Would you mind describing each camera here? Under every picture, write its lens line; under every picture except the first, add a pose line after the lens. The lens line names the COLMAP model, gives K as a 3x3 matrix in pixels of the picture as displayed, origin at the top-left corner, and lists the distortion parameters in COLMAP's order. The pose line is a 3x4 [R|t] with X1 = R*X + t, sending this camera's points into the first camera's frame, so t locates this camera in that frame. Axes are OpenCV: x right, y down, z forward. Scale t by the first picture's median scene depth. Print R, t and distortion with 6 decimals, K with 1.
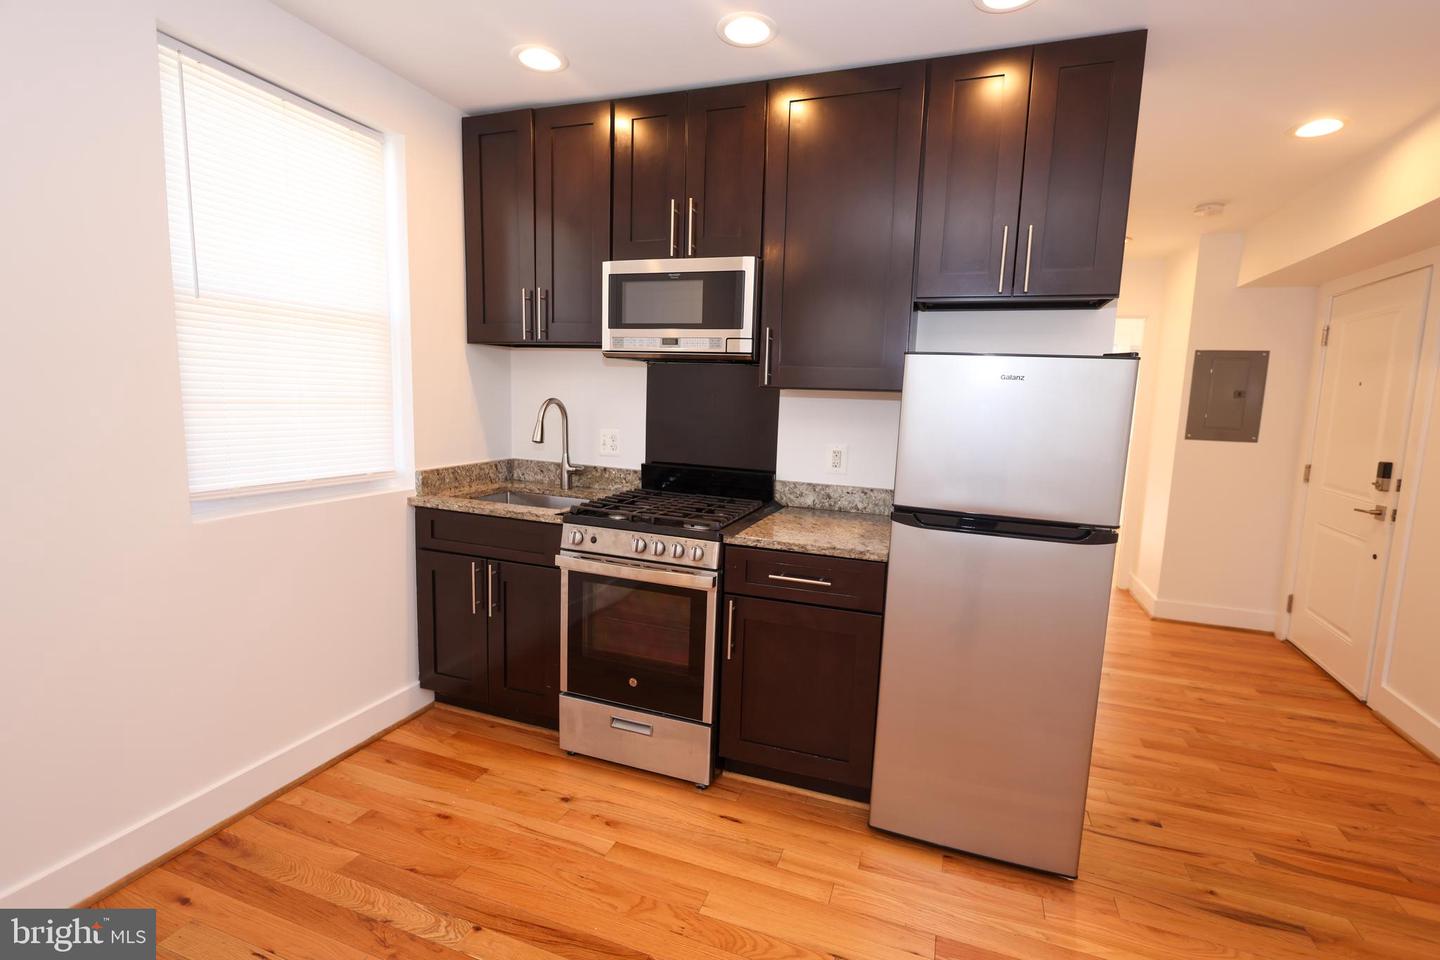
lens RADIAL K [[662.7, 0, 729.2], [0, 662.7, 478.6], [0, 0, 1]] dist [0.003143, -0.000129]
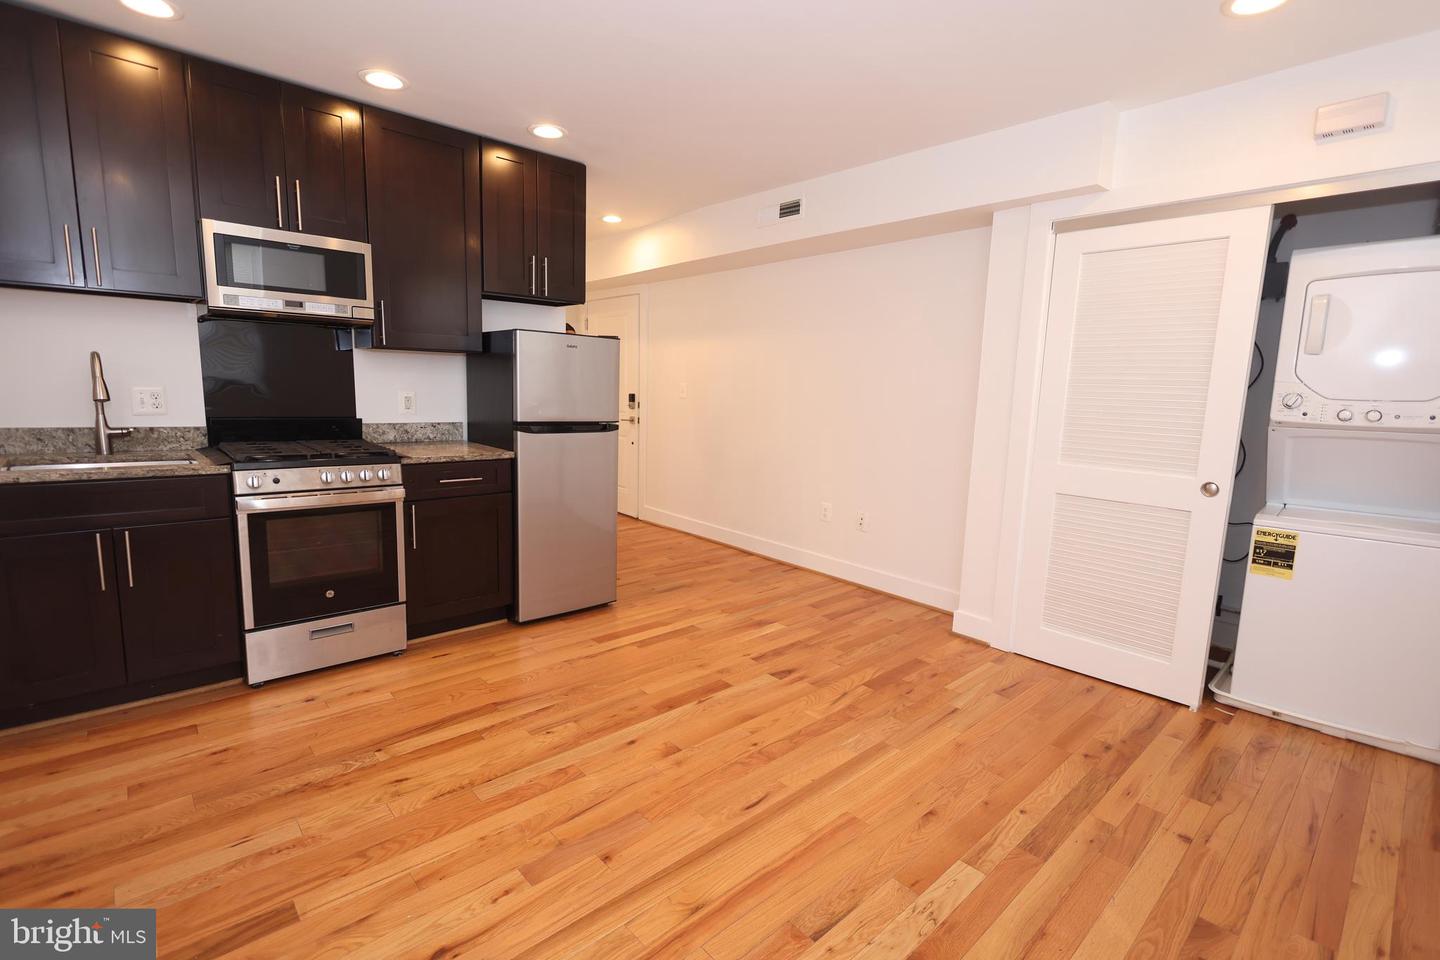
lens RADIAL K [[662.7, 0, 720.3], [0, 662.7, 481.3], [0, 0, 1]] dist [0.003143, -0.000129]
pose [[0.467813, -0.150177, 0.870975, -0.799933], [0.098716, 0.988171, 0.117362, 0.034301], [-0.878297, 0.031076, 0.477104, -0.187779]]
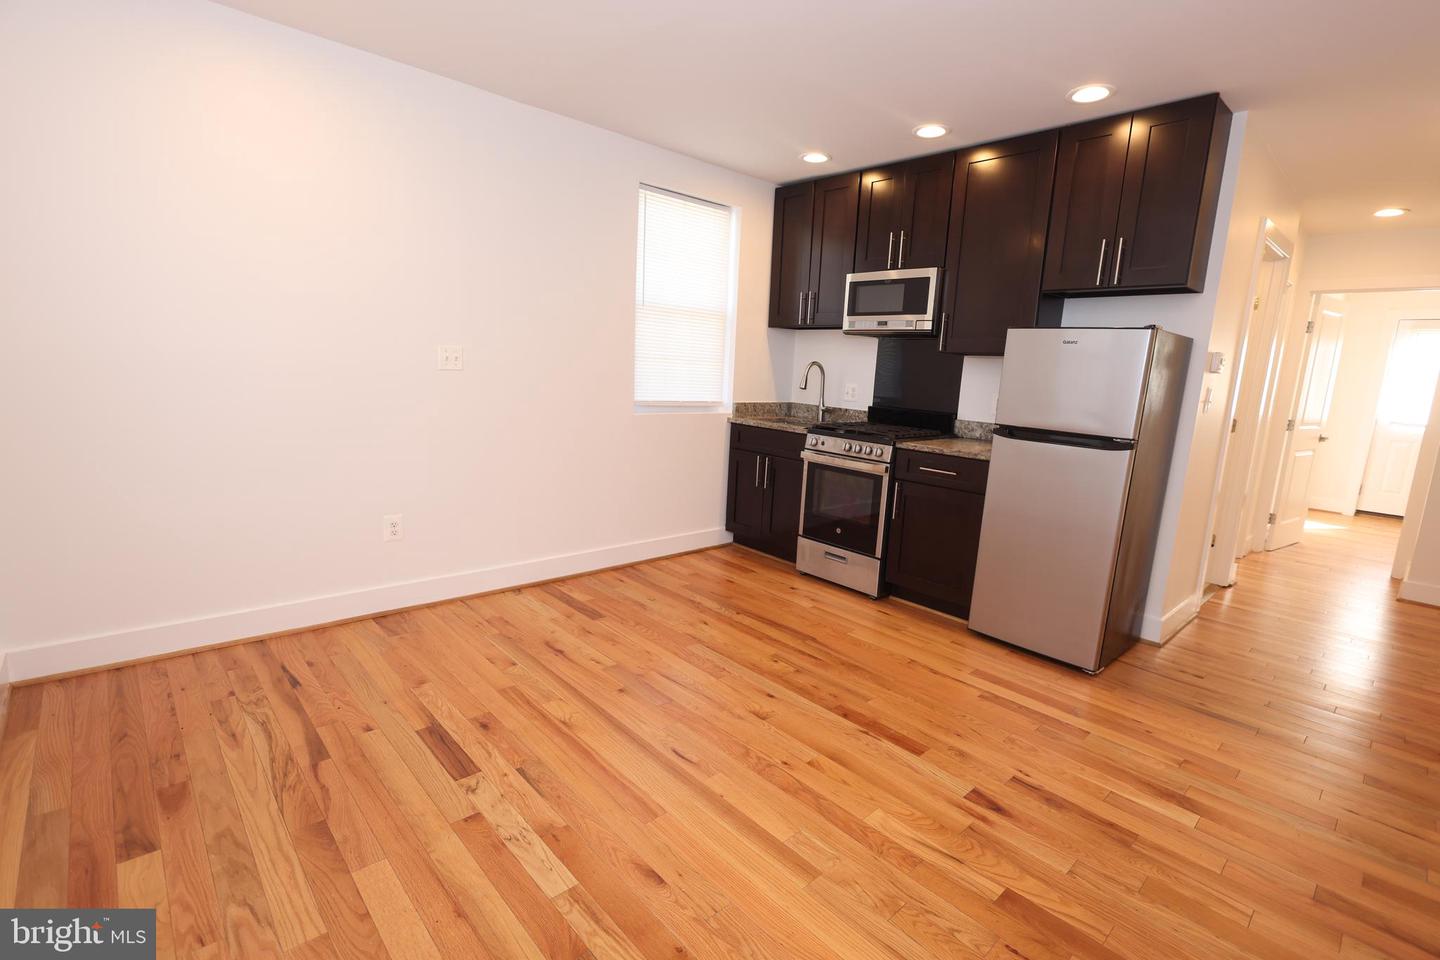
lens RADIAL K [[662.7, 0, 725.5], [0, 662.7, 485.5], [0, 0, 1]] dist [0.003143, -0.000129]
pose [[0.887235, 0.091916, -0.452068, 0.332410], [-0.078452, 0.995738, 0.048486, 0.131680], [0.454598, -0.007553, 0.890665, -0.585813]]
